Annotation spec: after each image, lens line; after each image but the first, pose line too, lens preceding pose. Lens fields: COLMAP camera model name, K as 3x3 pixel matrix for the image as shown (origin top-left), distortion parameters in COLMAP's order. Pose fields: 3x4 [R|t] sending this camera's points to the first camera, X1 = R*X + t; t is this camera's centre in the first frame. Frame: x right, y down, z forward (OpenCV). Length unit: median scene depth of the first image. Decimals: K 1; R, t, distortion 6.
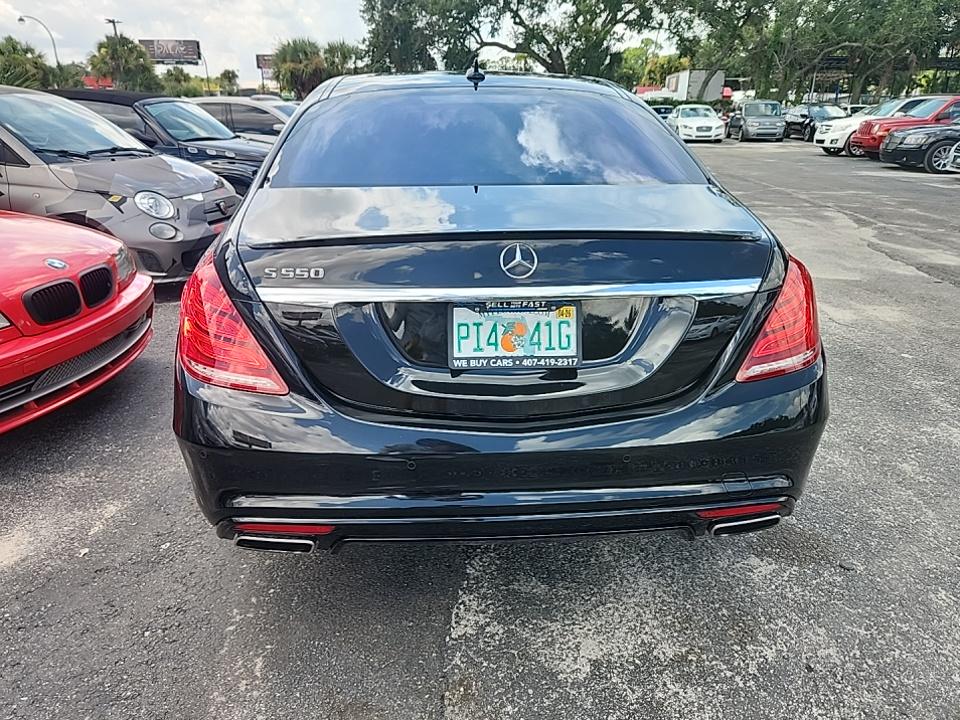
lens RADIAL K [[653.5, 0, 480.0], [0, 653.5, 360.0], [0, 0, 1]] dist [0.040109, -0.033134]
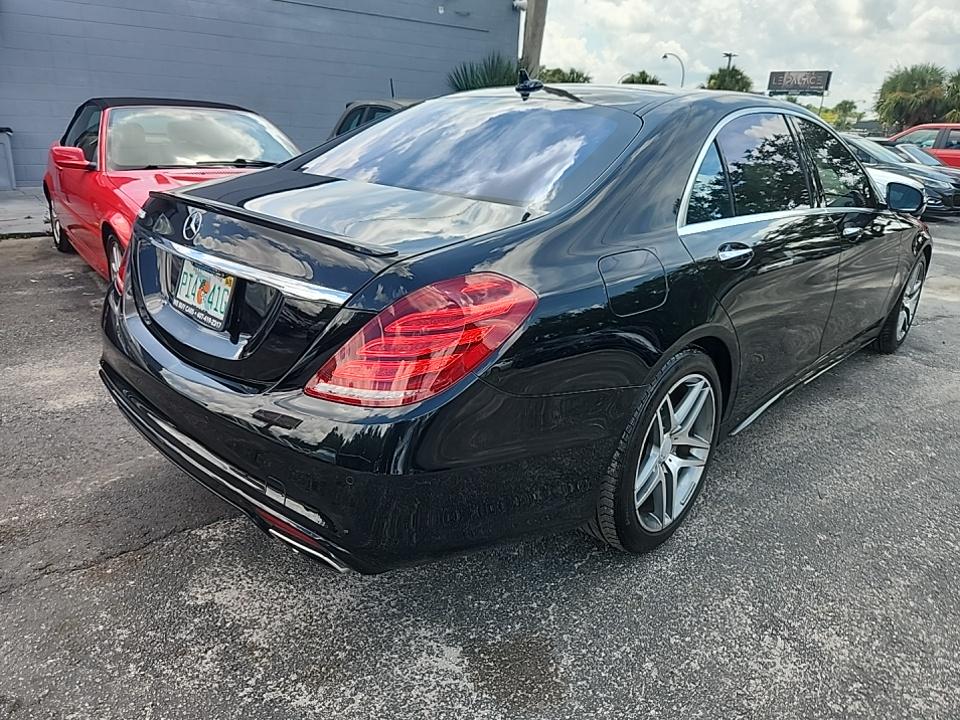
lens RADIAL K [[661.8, 0, 480.0], [0, 661.8, 360.0], [0, 0, 1]] dist [0.010440, 0.001683]
pose [[0.672230, 0.281187, -0.684866, 0.063015], [-0.309755, 0.947029, 0.084783, -0.008926], [0.672428, 0.155147, 0.723720, 0.024568]]
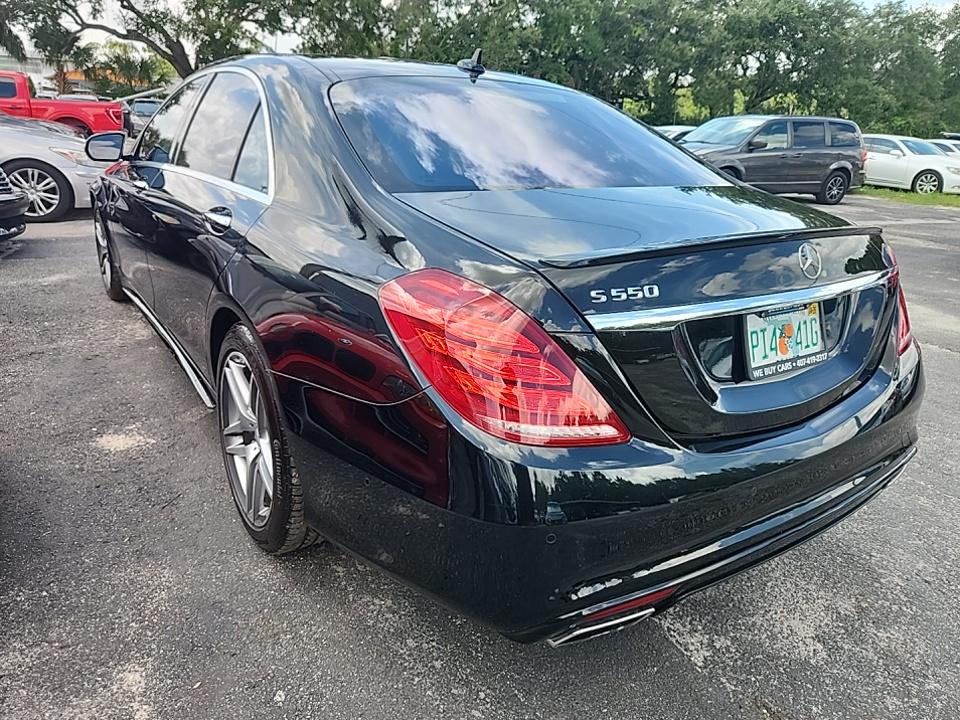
lens RADIAL K [[653.5, 0, 480.0], [0, 653.5, 360.0], [0, 0, 1]] dist [0.040109, -0.033134]
pose [[0.858465, -0.133962, 0.495068, -0.042333], [0.137239, 0.990086, 0.029933, -0.004902], [-0.494170, 0.042246, 0.868338, 0.018602]]
